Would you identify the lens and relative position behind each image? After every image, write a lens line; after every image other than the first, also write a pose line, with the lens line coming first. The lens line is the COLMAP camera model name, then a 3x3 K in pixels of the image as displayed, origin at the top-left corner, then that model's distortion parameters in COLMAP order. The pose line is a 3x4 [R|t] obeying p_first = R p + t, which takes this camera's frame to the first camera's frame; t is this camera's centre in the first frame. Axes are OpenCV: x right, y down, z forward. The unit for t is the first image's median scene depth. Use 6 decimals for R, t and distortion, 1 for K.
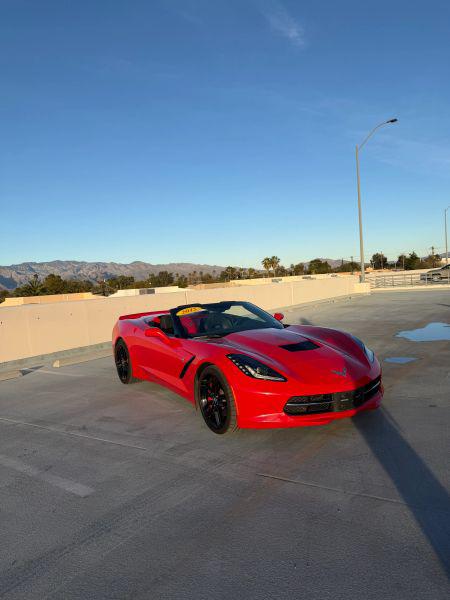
lens RADIAL K [[423.9, 0, 222.4], [0, 423.9, 304.3], [0, 0, 1]] dist [0.126768, -0.209634]
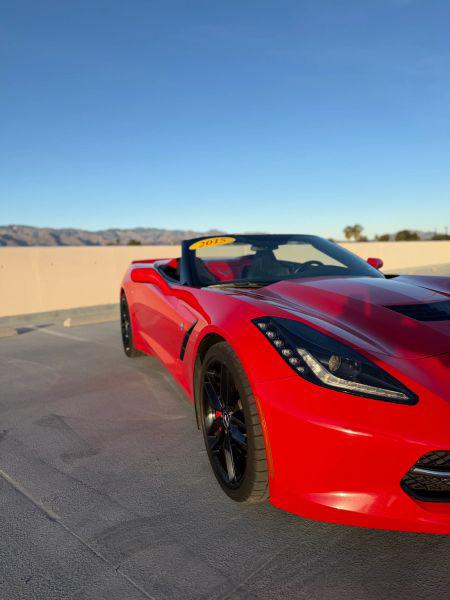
lens RADIAL K [[423.9, 0, 222.4], [0, 423.9, 304.3], [0, 0, 1]] dist [0.126768, -0.209634]
pose [[0.984113, 0.052283, -0.169671, 0.038040], [-0.040324, 0.996503, 0.073183, 0.060615], [0.172904, -0.065179, 0.982780, 0.469974]]
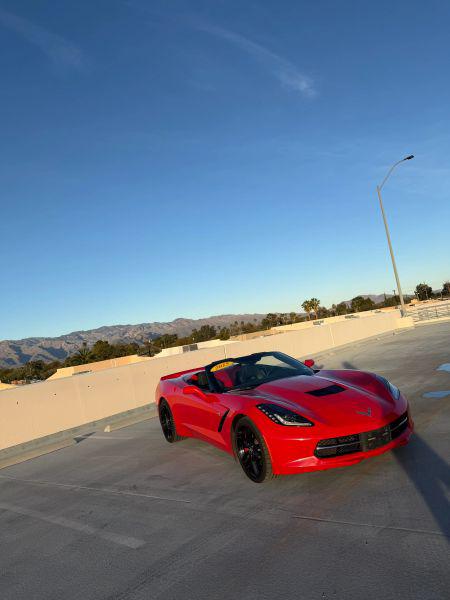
lens RADIAL K [[425.1, 0, 228.0], [0, 425.1, 302.1], [0, 0, 1]] dist [0.127029, -0.208564]
pose [[0.990462, -0.113086, -0.078723, 0.042259], [0.102737, 0.986825, -0.124984, -0.008644], [0.091820, 0.115704, 0.989031, -0.089032]]
